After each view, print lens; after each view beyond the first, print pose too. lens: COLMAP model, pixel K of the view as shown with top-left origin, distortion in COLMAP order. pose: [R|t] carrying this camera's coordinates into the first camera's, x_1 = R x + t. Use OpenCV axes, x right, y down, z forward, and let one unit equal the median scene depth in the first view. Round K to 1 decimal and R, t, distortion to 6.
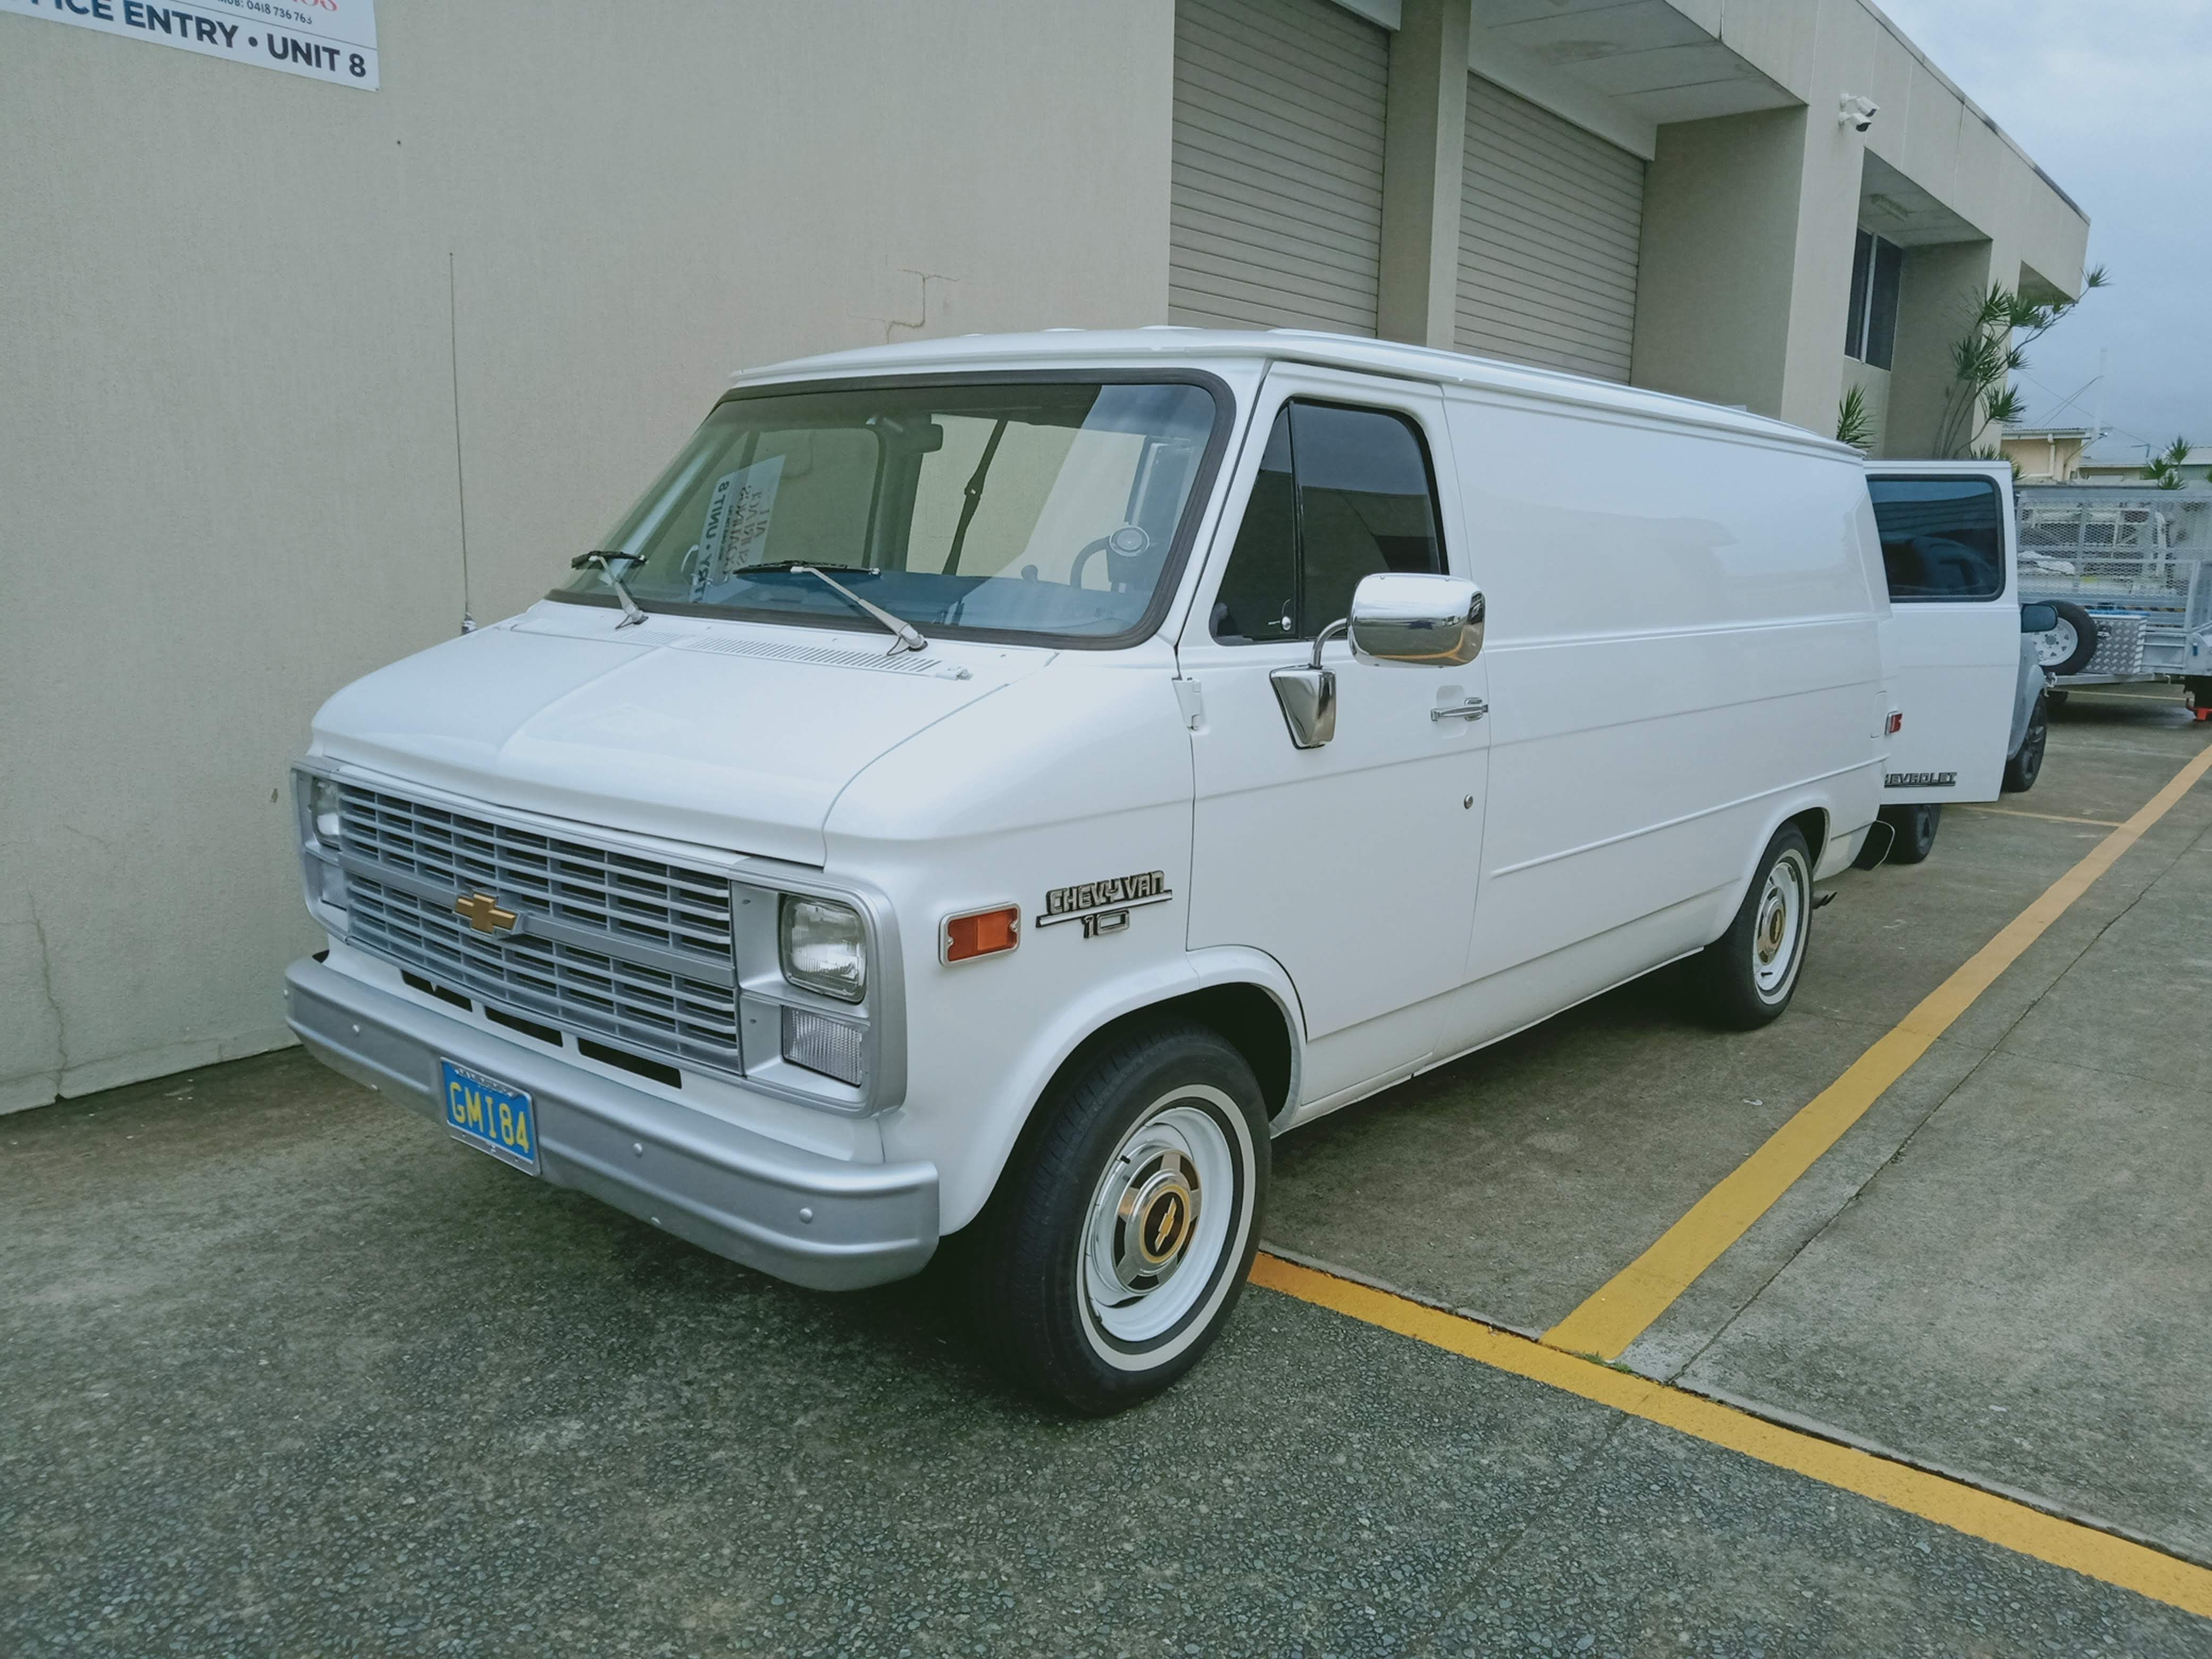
lens RADIAL K [[1636.0, 0, 1101.8], [0, 1636.0, 816.8], [0, 0, 1]] dist [0.021130, -0.009798]
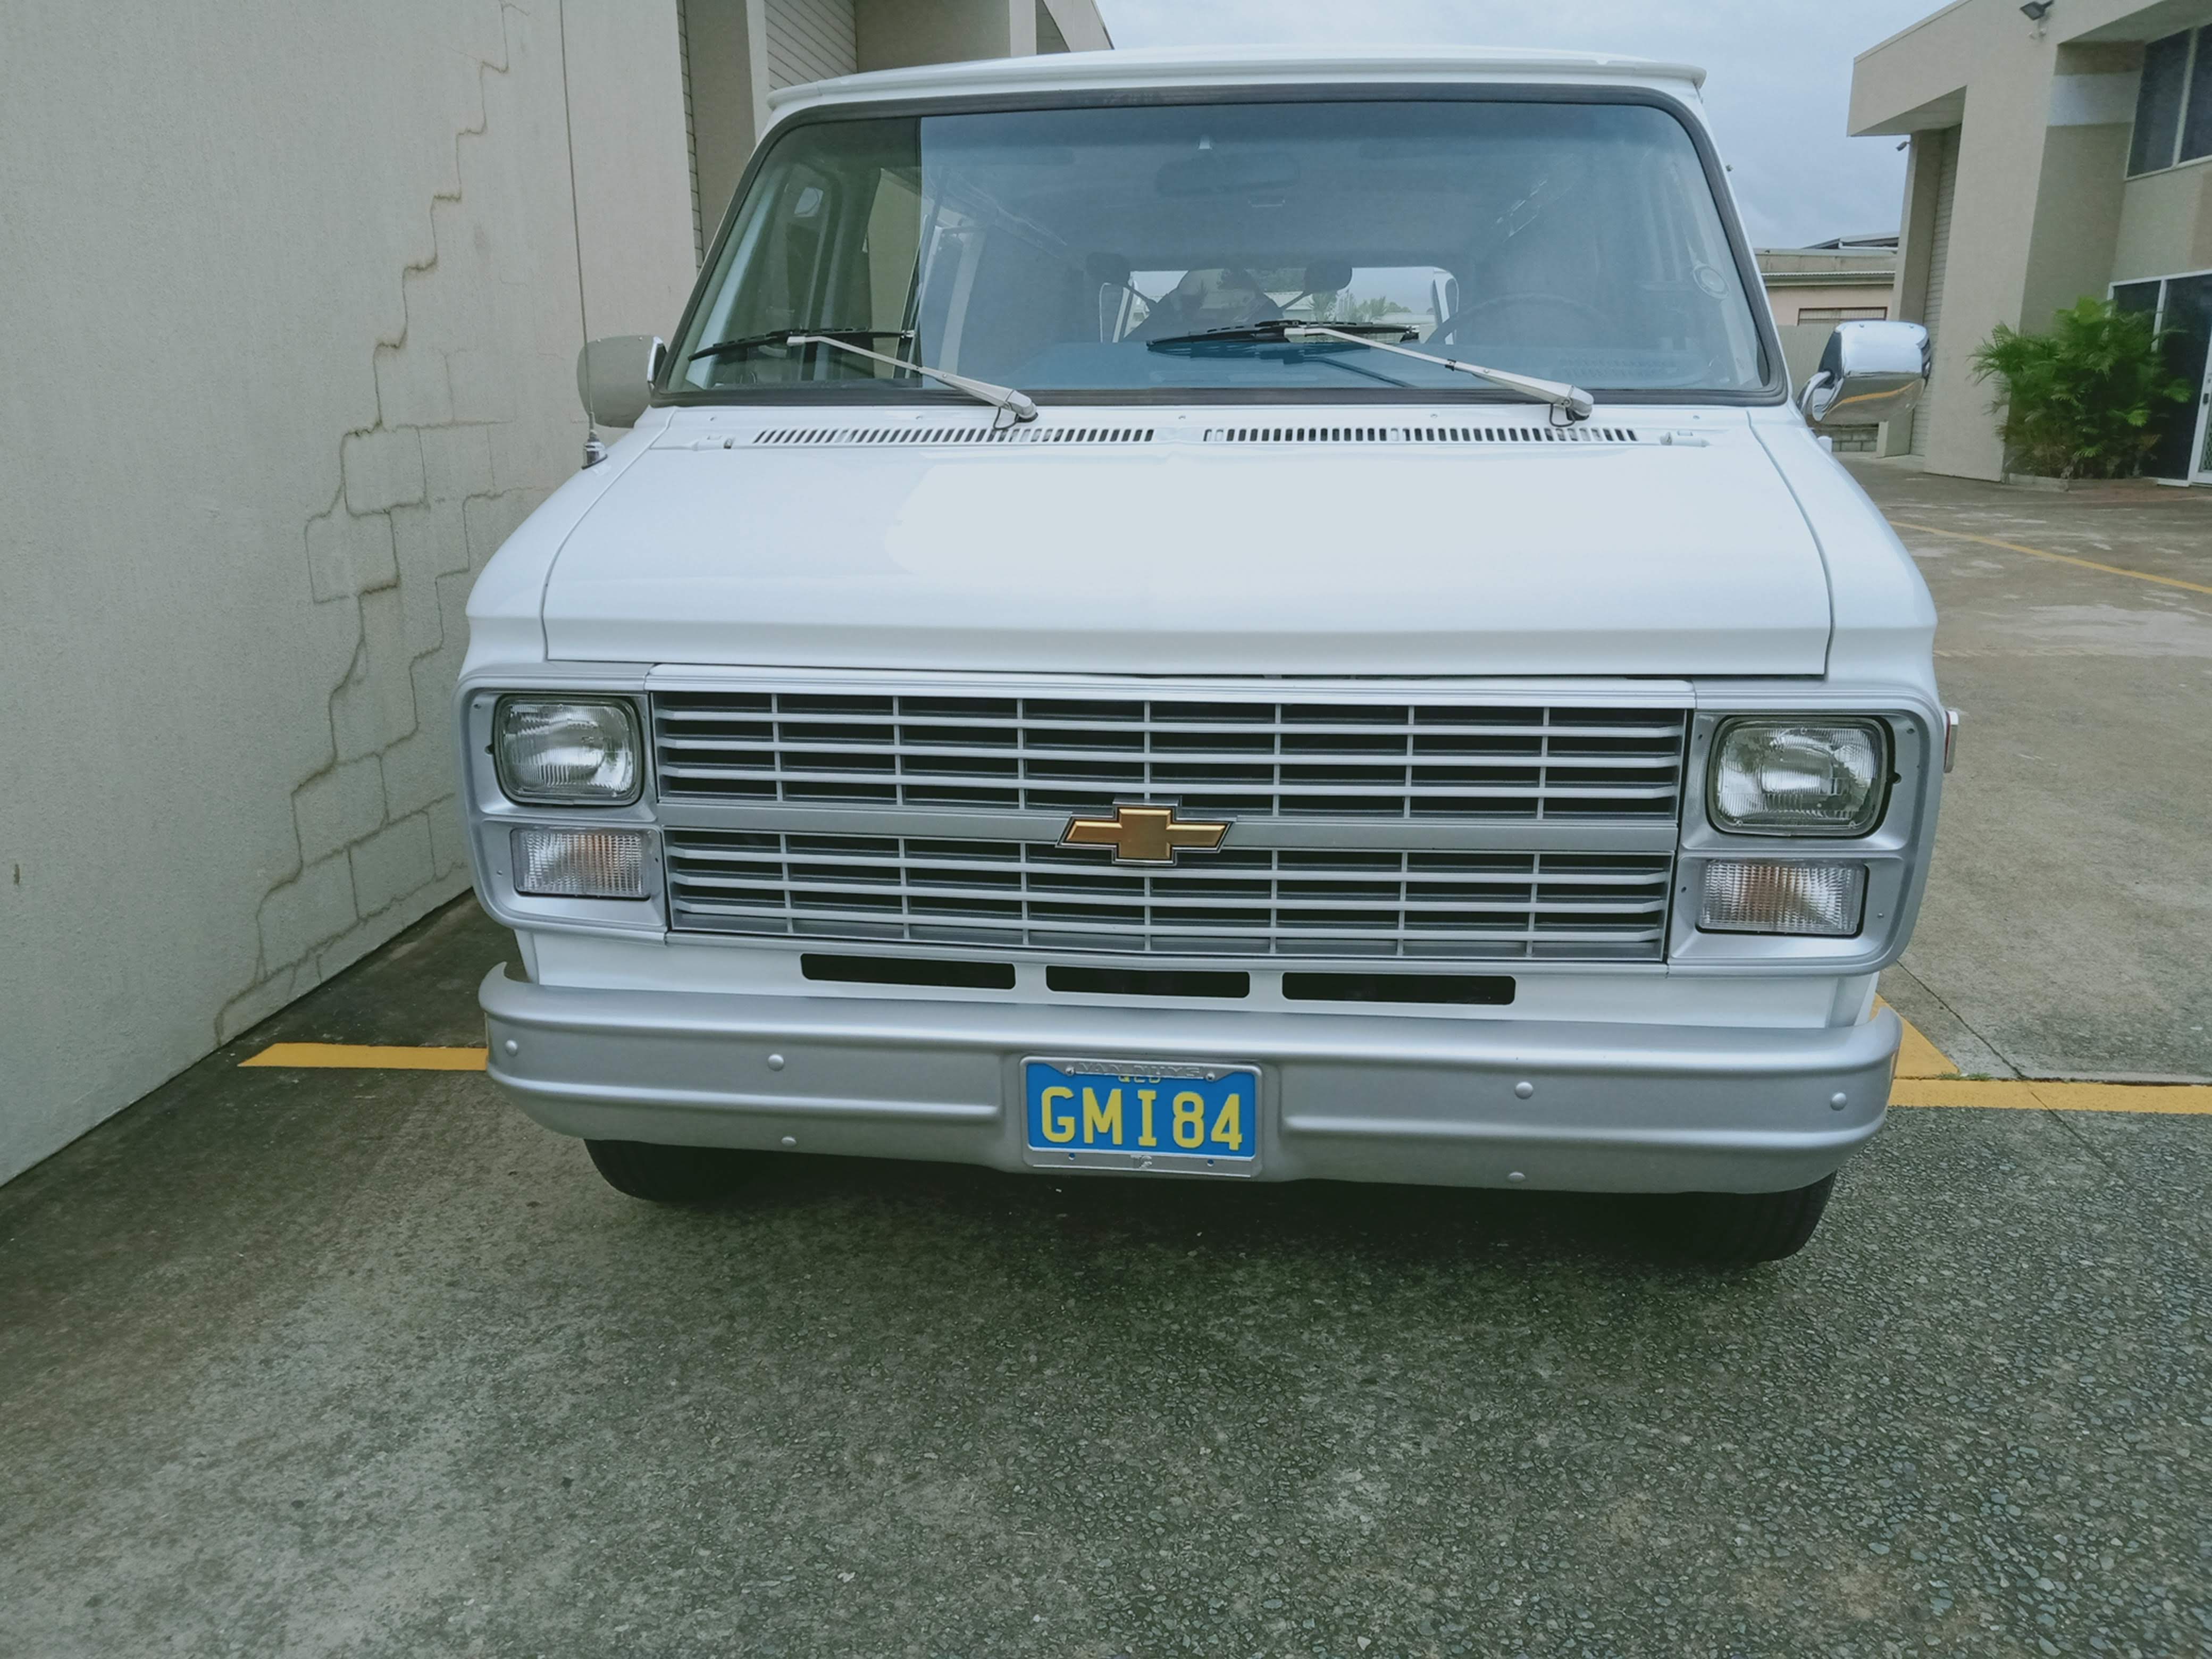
lens RADIAL K [[1636.0, 0, 1101.8], [0, 1636.0, 816.8], [0, 0, 1]] dist [0.021130, -0.009798]
pose [[0.836896, -0.163340, 0.522422, -0.723335], [0.119835, 0.985959, 0.116298, -0.029230], [-0.534083, -0.034725, 0.844719, 0.410657]]
